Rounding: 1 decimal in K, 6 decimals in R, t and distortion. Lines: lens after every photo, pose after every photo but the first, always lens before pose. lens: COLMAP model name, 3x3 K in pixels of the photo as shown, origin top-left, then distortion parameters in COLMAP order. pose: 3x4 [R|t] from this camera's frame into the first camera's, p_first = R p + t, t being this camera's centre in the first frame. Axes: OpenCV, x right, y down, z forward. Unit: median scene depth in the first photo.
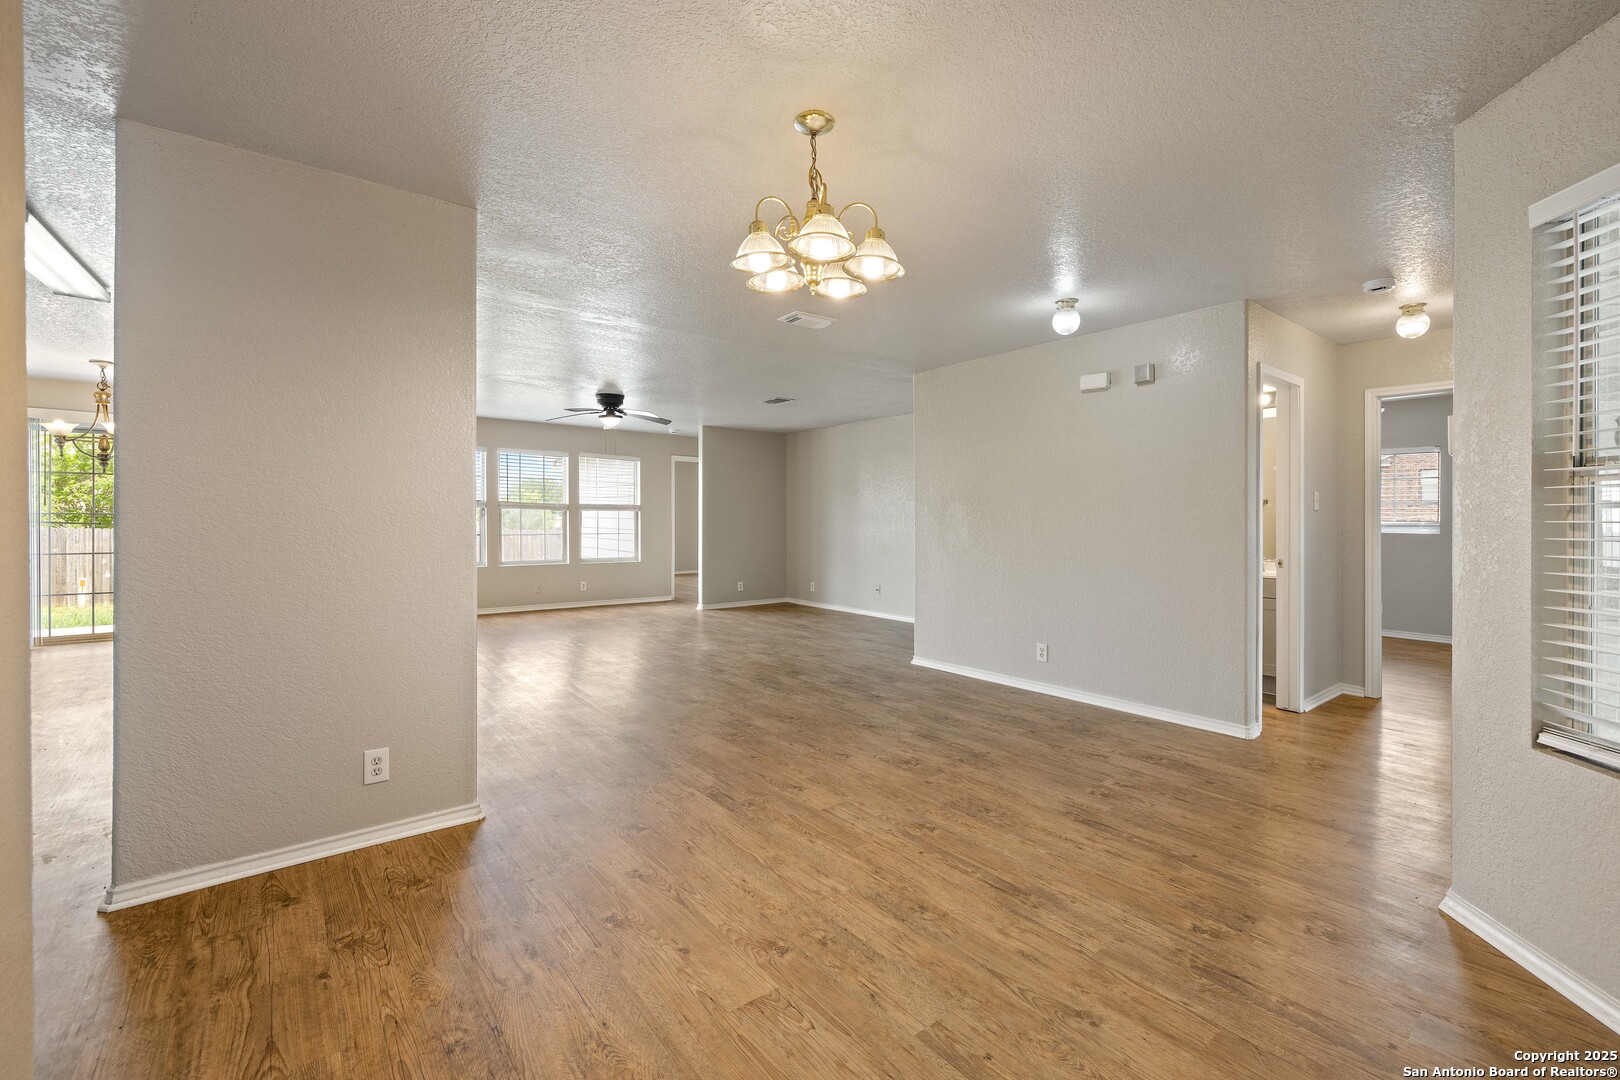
lens RADIAL K [[689.7, 0, 821.3], [0, 689.7, 538.2], [0, 0, 1]] dist [0.001242, 0.000407]
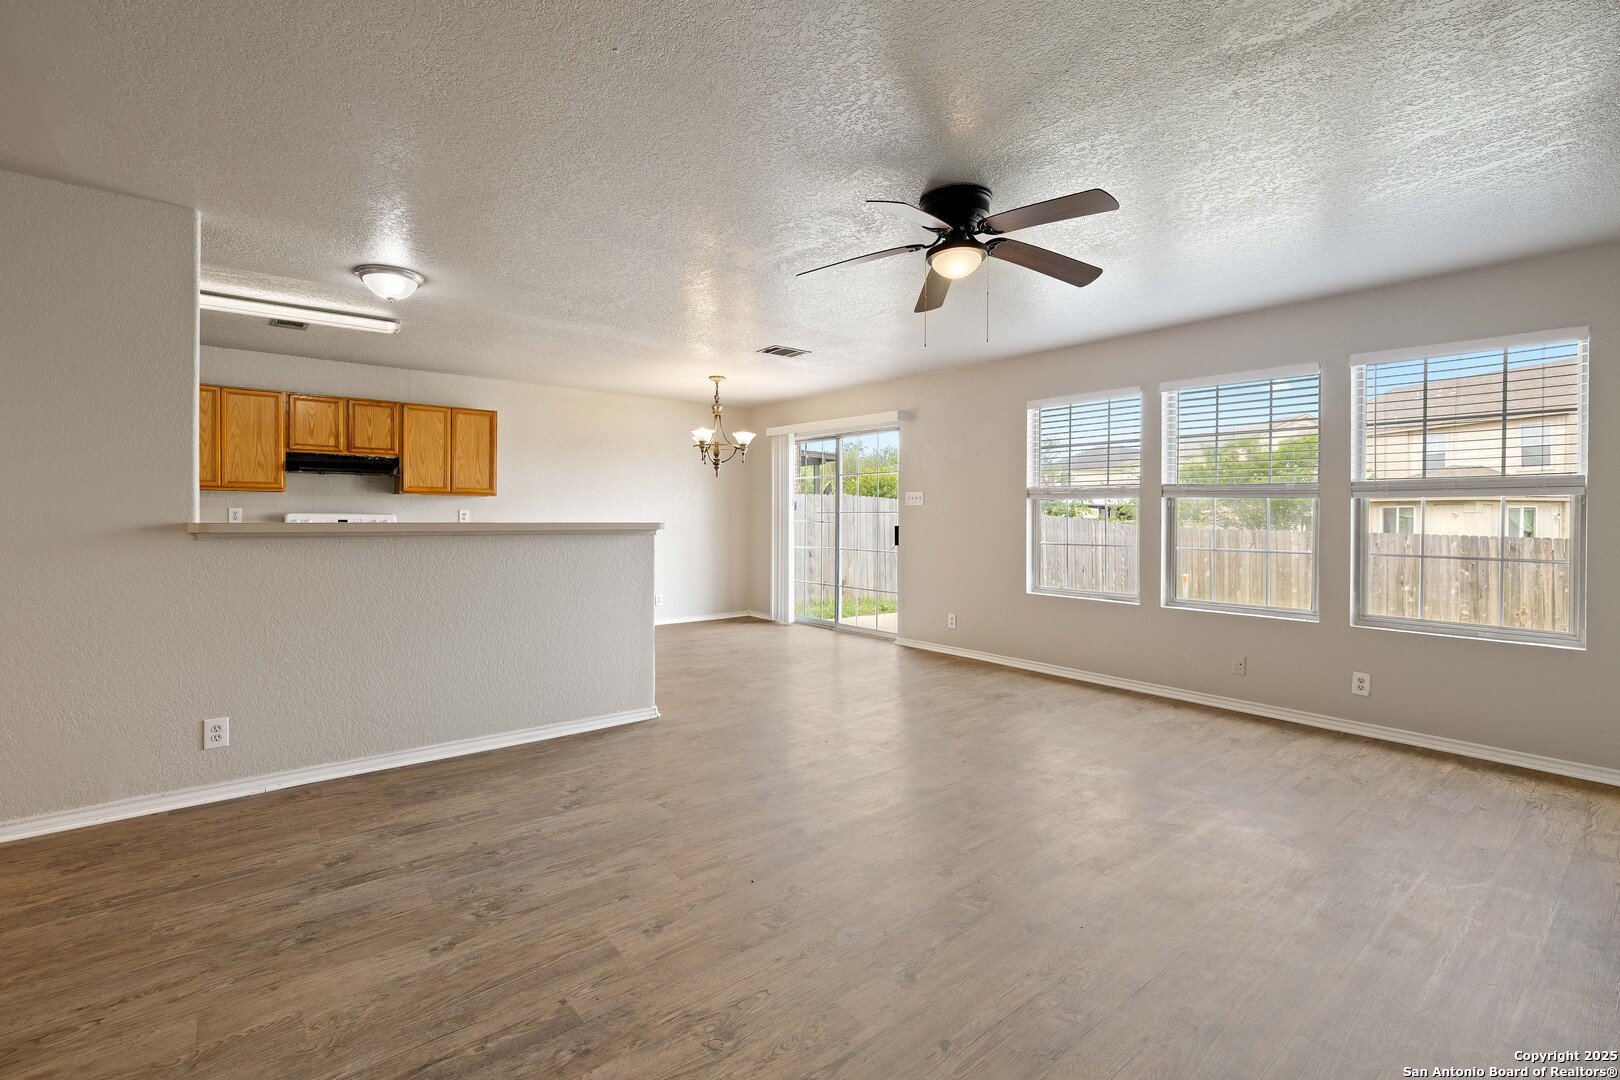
lens RADIAL K [[722.9, 0, 802.1], [0, 722.9, 515.8], [0, 0, 1]] dist [0.000977, 0.000128]
pose [[-0.003144, -0.006185, -0.999976, 0.265351], [-0.031264, 0.999493, -0.006084, -0.054014], [0.999506, 0.031244, -0.003336, 2.388991]]
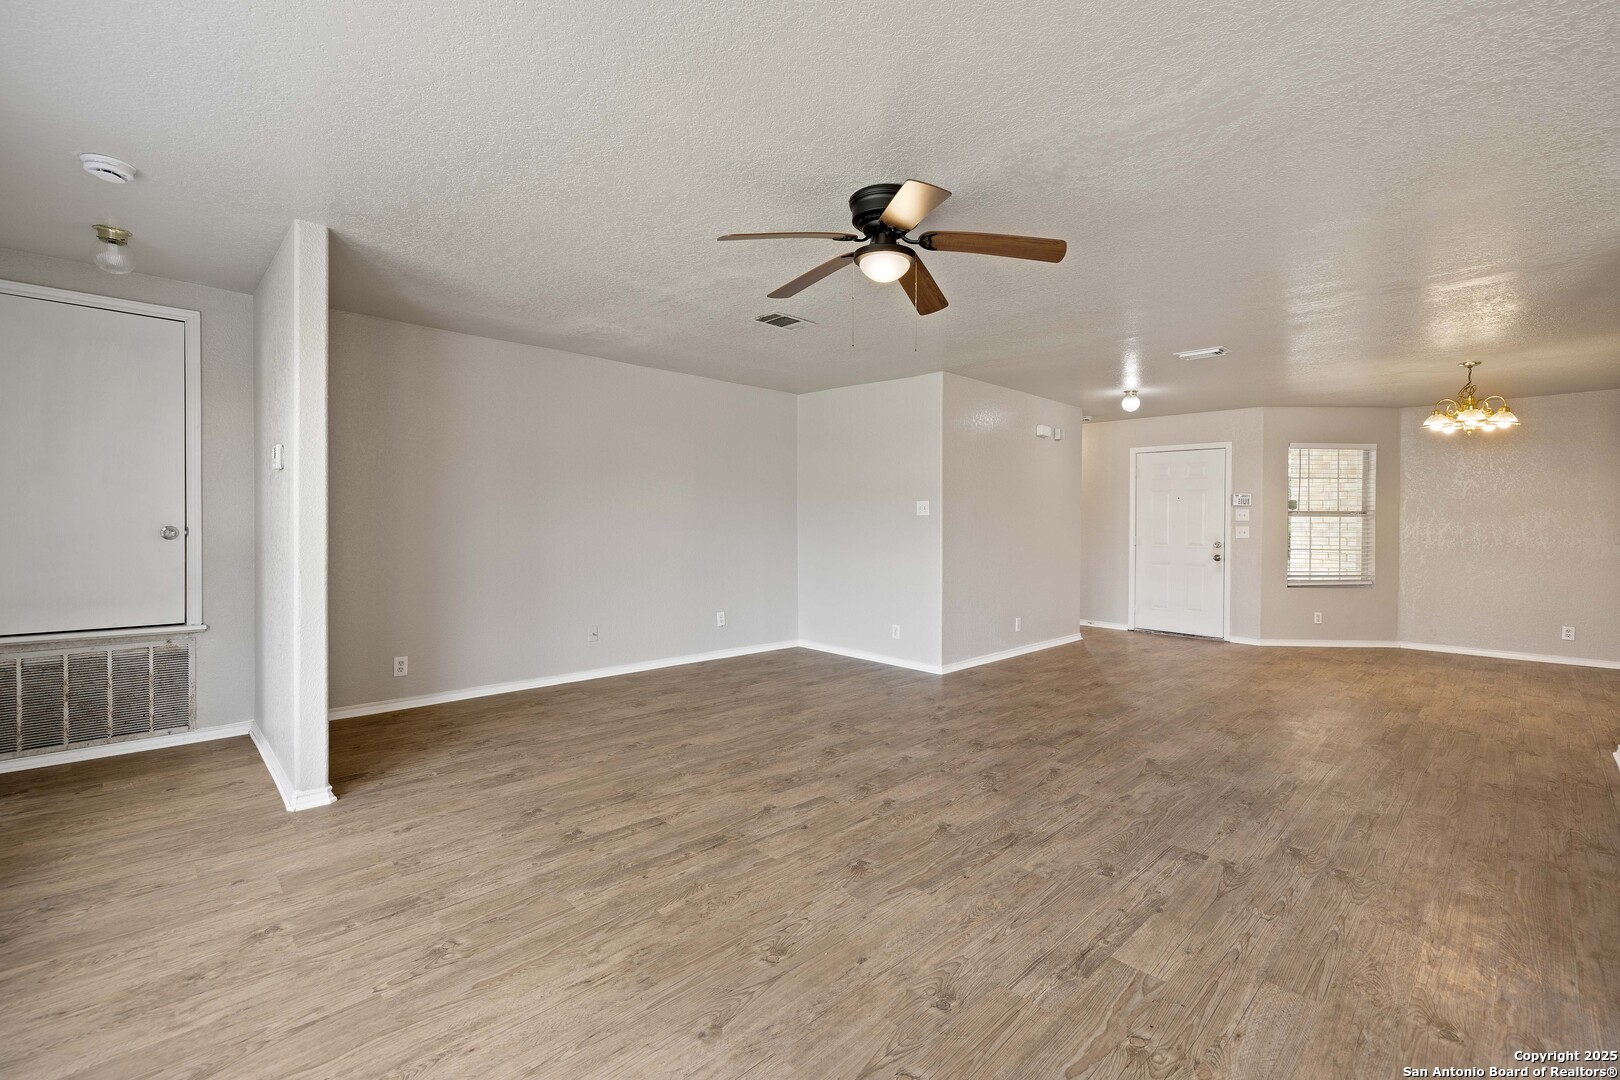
lens RADIAL K [[693.9, 0, 807.1], [0, 693.9, 522.0], [0, 0, 1]] dist [-0.000738, 0.000464]
pose [[-0.087055, -0.007045, 0.996179, -1.781671], [0.016488, 0.999828, 0.008512, -0.086518], [-0.996067, 0.017166, -0.086924, 2.807825]]
